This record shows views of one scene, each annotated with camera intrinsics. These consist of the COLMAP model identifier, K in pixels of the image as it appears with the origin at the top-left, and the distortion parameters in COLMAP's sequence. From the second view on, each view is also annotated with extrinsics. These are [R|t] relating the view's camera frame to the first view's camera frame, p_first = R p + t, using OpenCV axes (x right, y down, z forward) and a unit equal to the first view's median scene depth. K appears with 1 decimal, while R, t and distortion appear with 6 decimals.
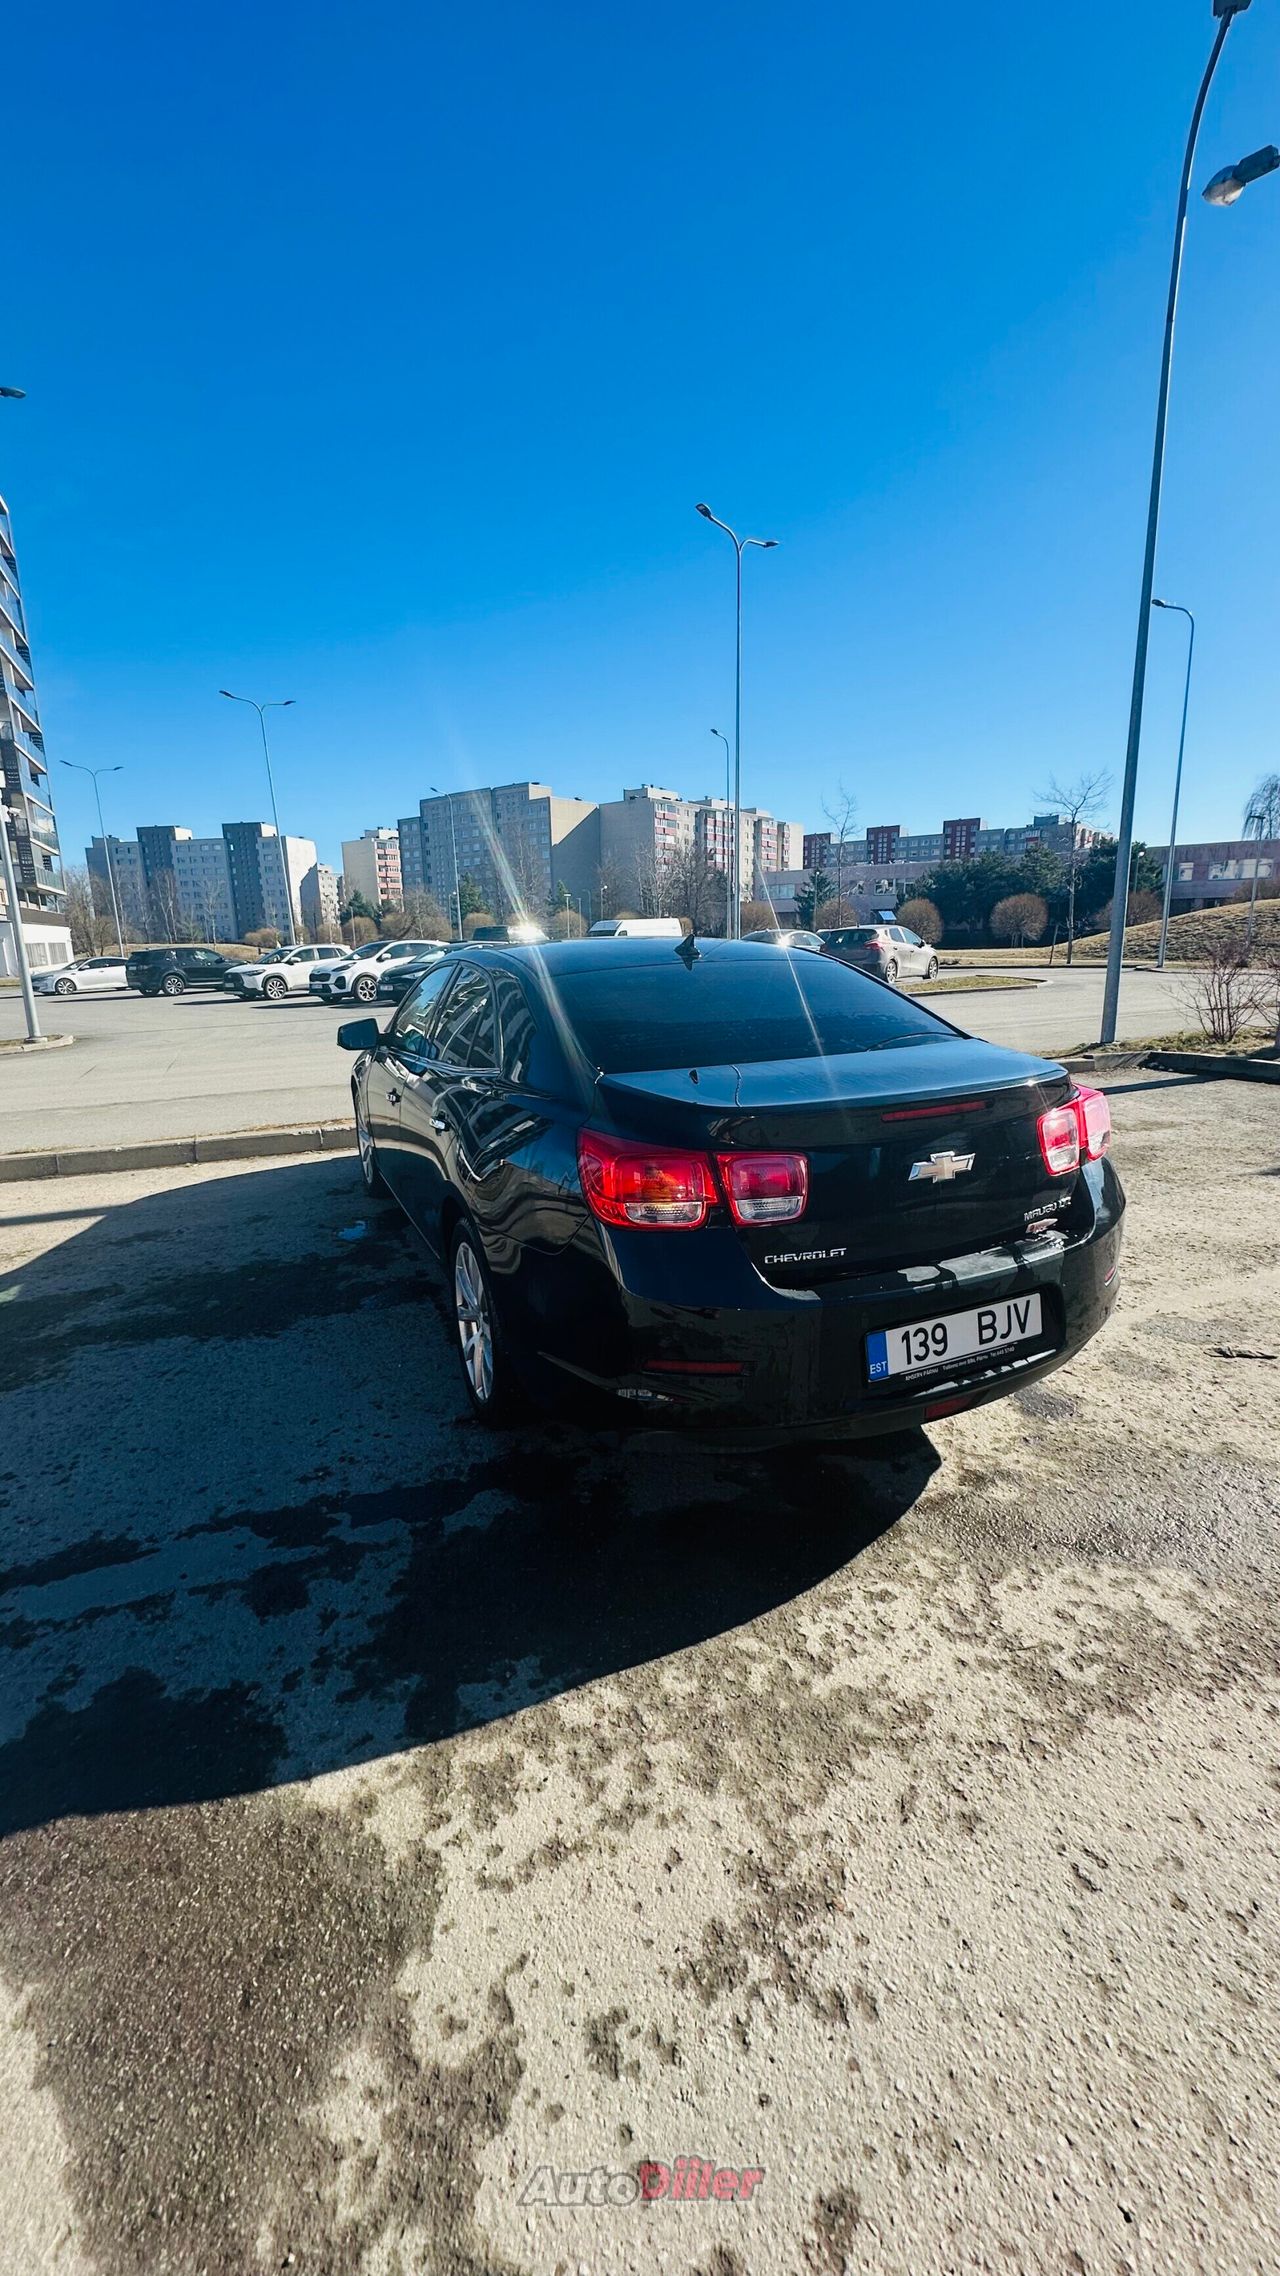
lens RADIAL K [[904.6, 0, 635.9], [0, 904.6, 1142.0], [0, 0, 1]] dist [0.001445, 0.000352]
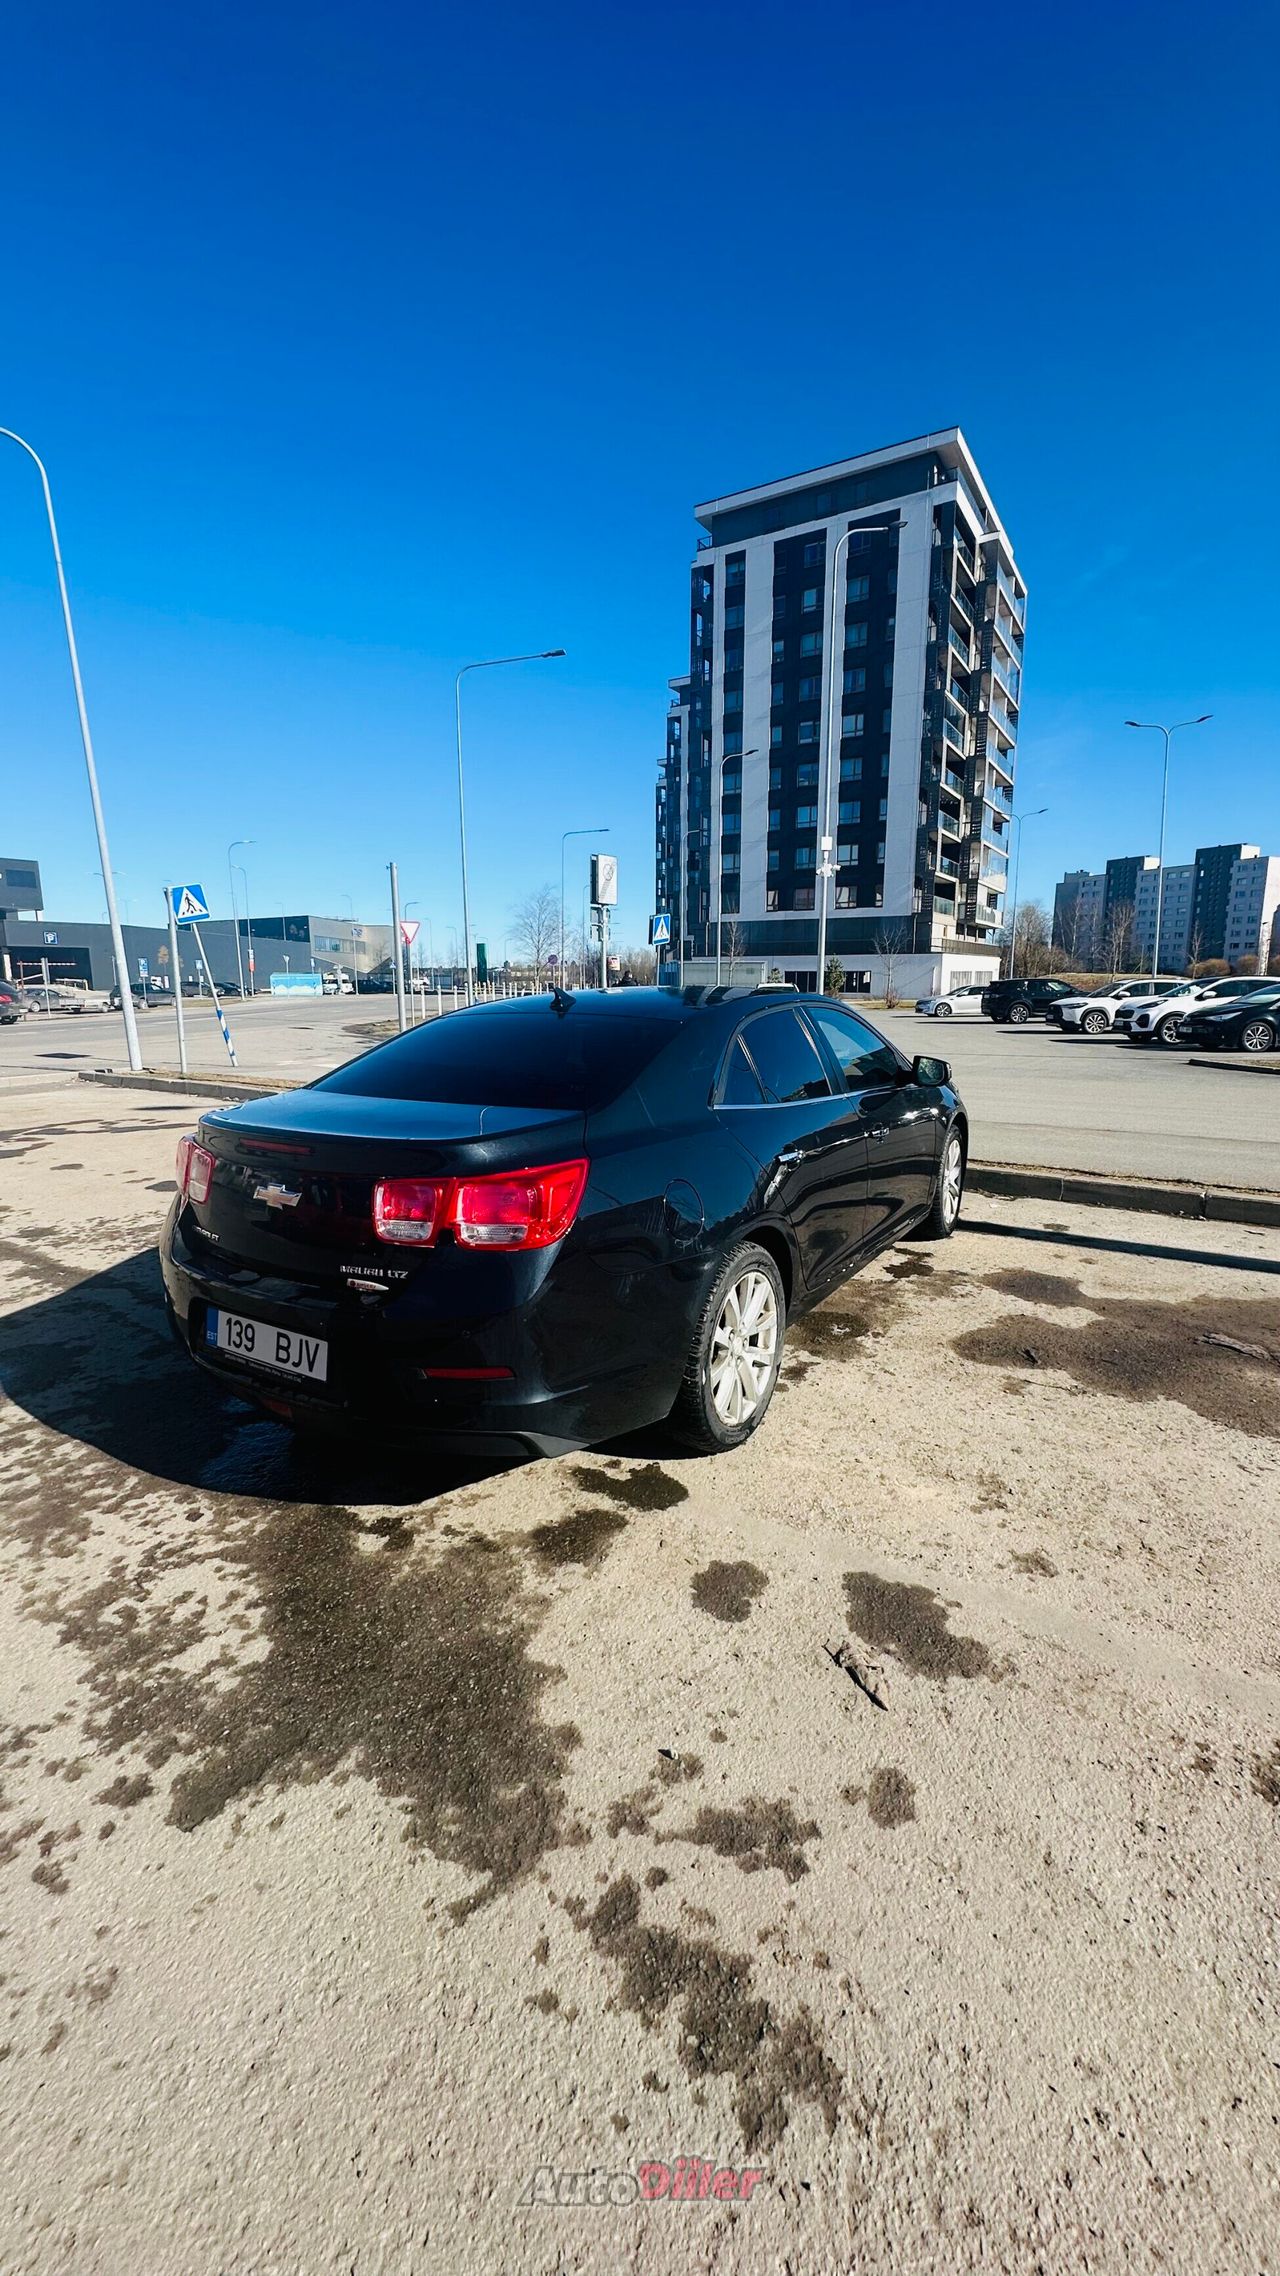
lens RADIAL K [[904.6, 0, 646.3], [0, 904.6, 1140.1], [0, 0, 1]] dist [0.001445, 0.000352]
pose [[0.567087, 0.168703, -0.806196, 1.267602], [-0.194830, 0.978497, 0.067713, -0.176643], [0.800283, 0.118672, 0.587762, 0.570480]]
